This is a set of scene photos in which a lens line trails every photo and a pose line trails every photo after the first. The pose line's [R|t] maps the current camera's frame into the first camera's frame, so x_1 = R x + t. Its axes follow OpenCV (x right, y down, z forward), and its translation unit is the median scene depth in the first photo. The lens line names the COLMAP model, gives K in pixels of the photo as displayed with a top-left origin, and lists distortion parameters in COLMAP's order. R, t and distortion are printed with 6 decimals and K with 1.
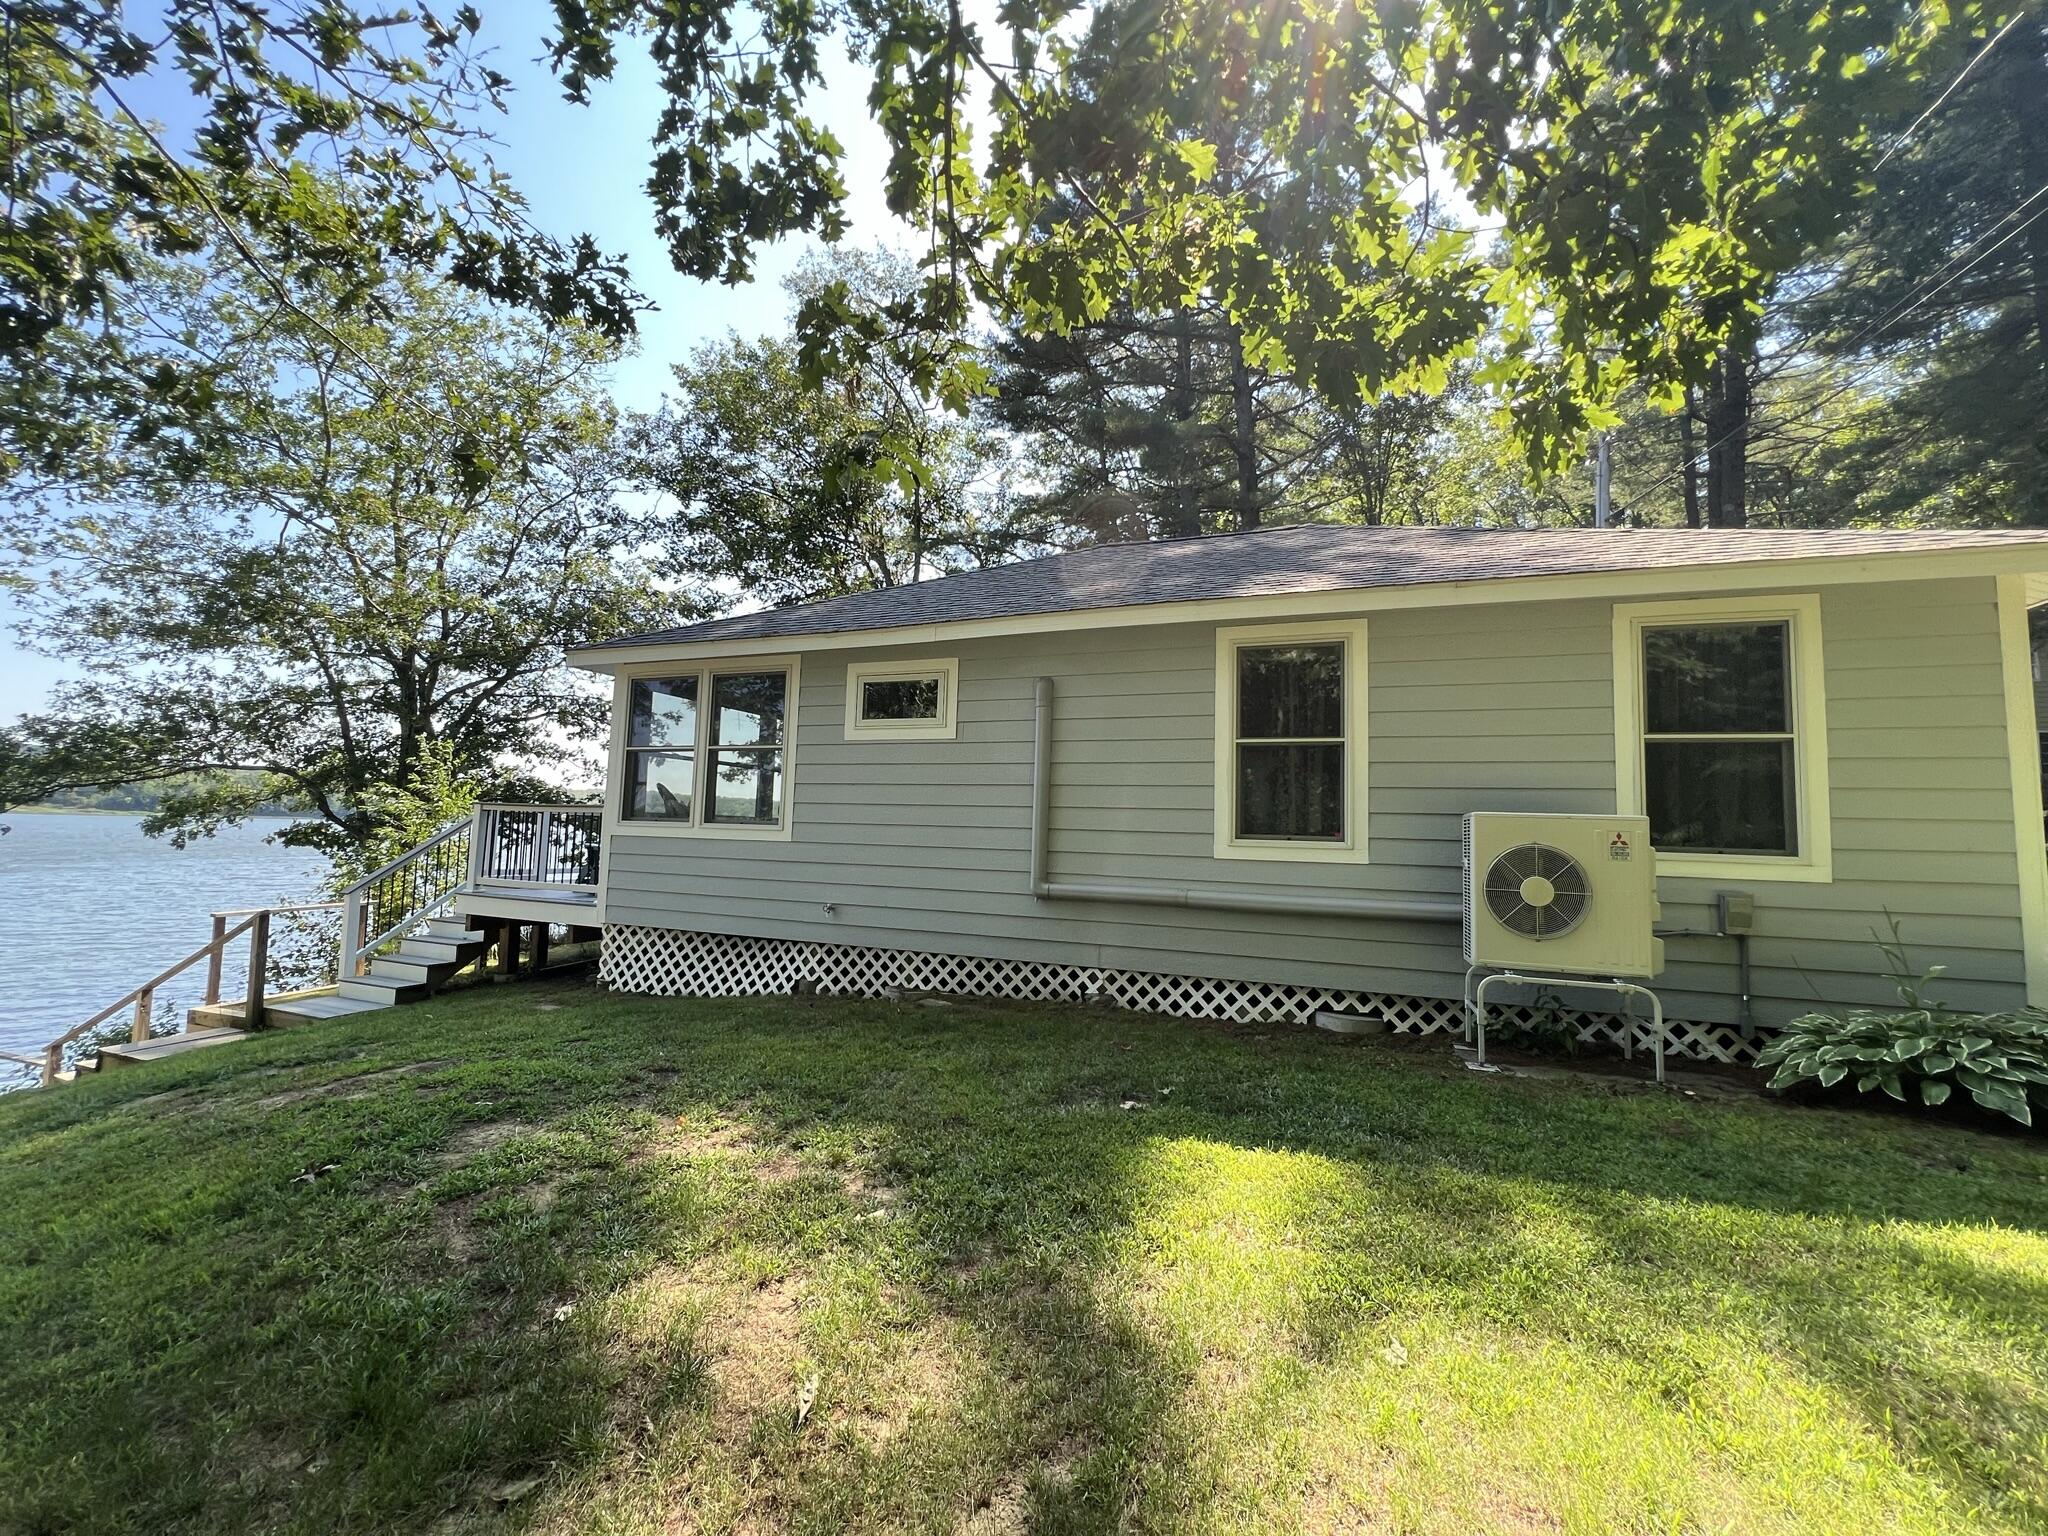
lens RADIAL K [[820.4, 0, 1019.5], [0, 820.4, 765.5], [0, 0, 1]] dist [-0.002058, -0.000186]
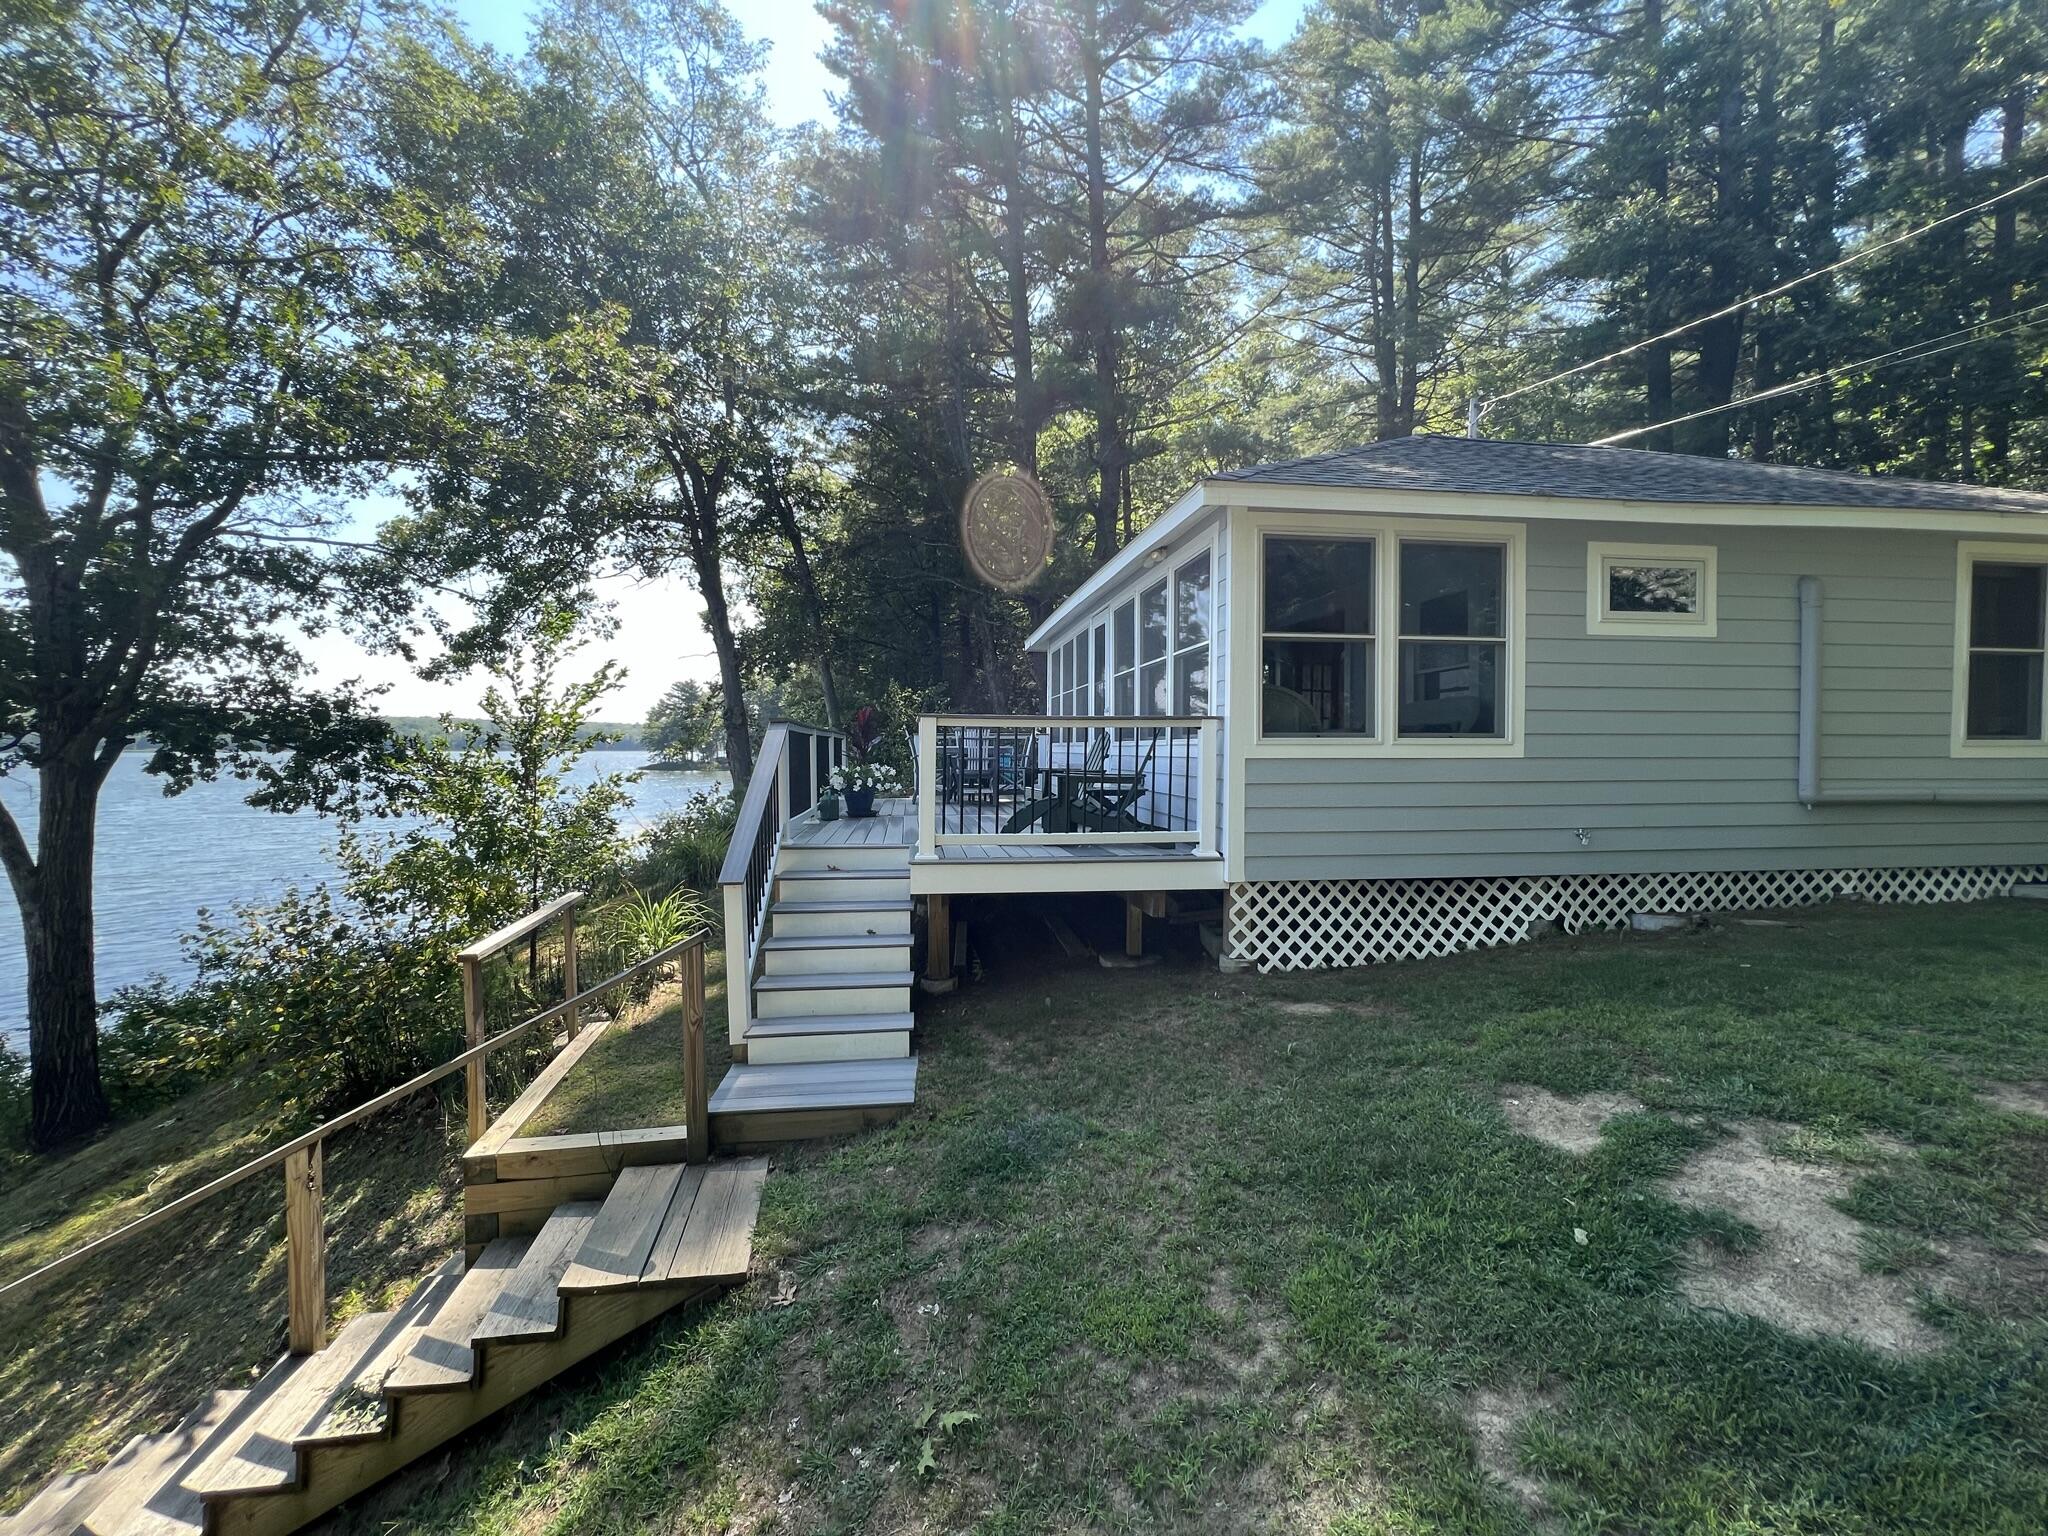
lens RADIAL K [[930.1, 0, 1025.9], [0, 930.1, 757.3], [0, 0, 1]] dist [0.001618, 0.000689]
pose [[0.863975, -0.038059, 0.502094, -1.238928], [-0.018054, 0.994157, 0.106424, 0.003040], [-0.503211, -0.101013, 0.858240, 0.480604]]
